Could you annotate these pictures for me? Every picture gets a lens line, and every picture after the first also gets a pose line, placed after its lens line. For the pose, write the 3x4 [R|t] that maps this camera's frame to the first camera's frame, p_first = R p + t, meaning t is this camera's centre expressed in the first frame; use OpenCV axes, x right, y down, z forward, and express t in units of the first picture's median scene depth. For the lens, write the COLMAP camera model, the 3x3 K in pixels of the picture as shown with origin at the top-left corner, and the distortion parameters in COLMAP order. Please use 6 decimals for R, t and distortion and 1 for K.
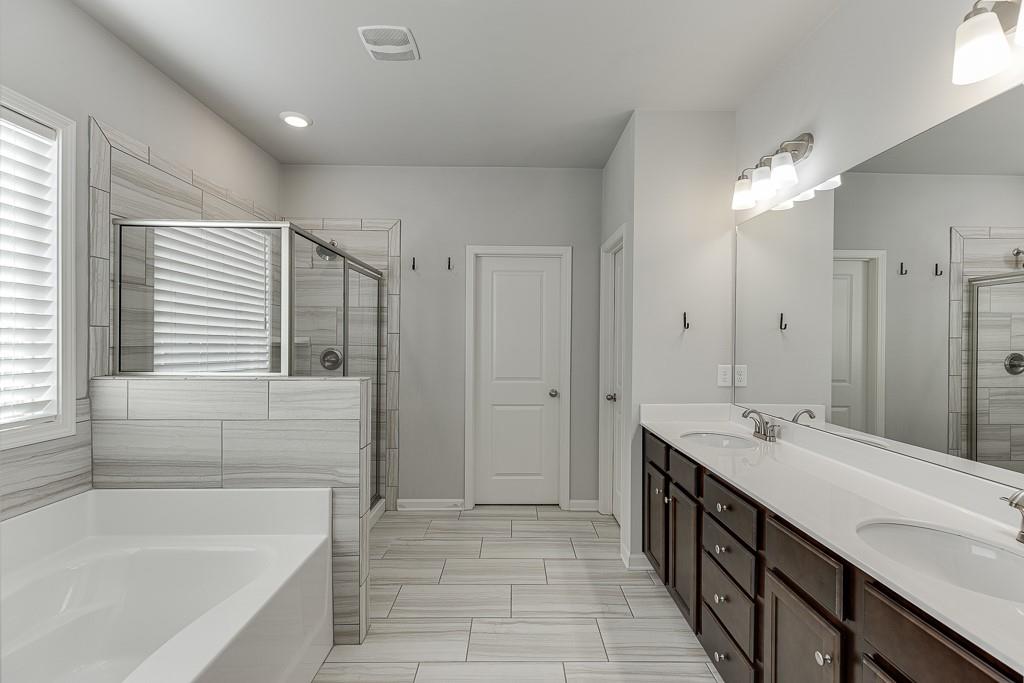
lens RADIAL K [[444.8, 0, 519.2], [0, 444.8, 344.9], [0, 0, 1]] dist [-0.016905, -0.000251]
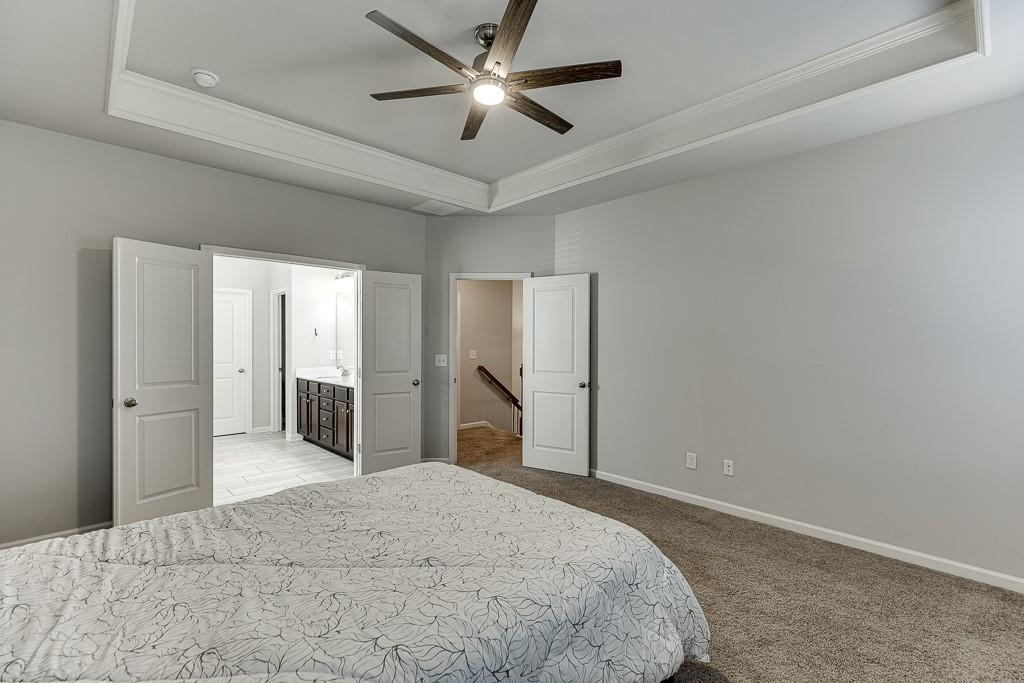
lens RADIAL K [[444.8, 0, 519.2], [0, 444.8, 344.9], [0, 0, 1]] dist [-0.016905, -0.000251]
pose [[0.721631, -0.010512, 0.692198, -0.508585], [0.008429, 0.999944, 0.006398, 0.008399], [-0.692227, 0.001217, 0.721679, -1.552096]]
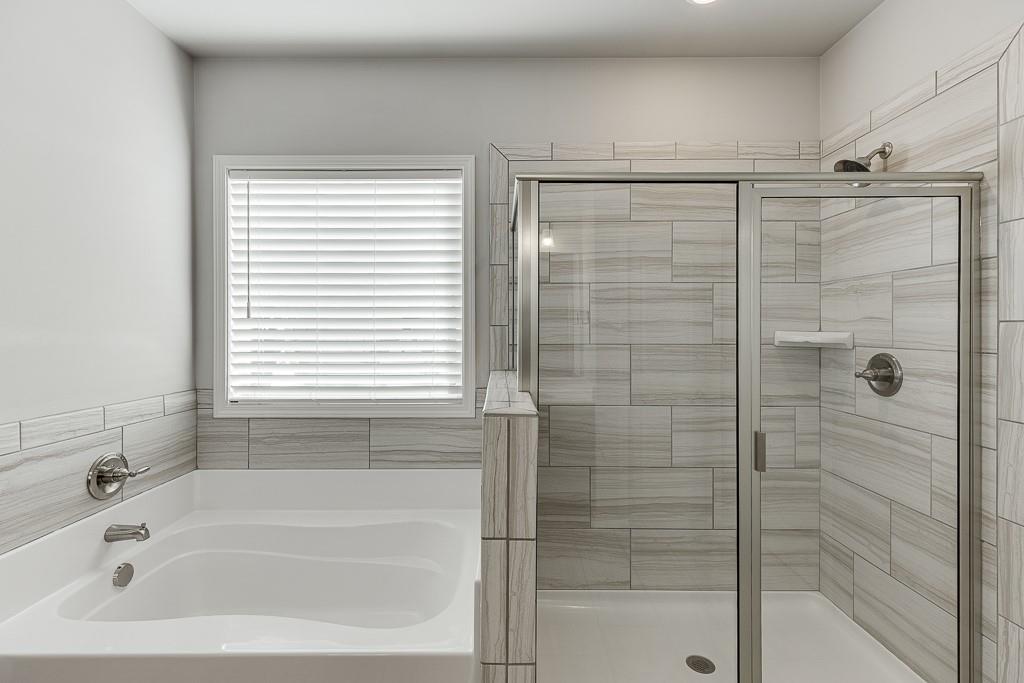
lens RADIAL K [[456.4, 0, 509.9], [0, 456.4, 329.4], [0, 0, 1]] dist [0.000182, -0.000100]
pose [[-0.019603, -0.005892, -0.999790, 0.179924], [-0.006649, 0.999961, -0.005763, -0.022694], [0.999786, 0.006535, -0.019642, 0.895558]]
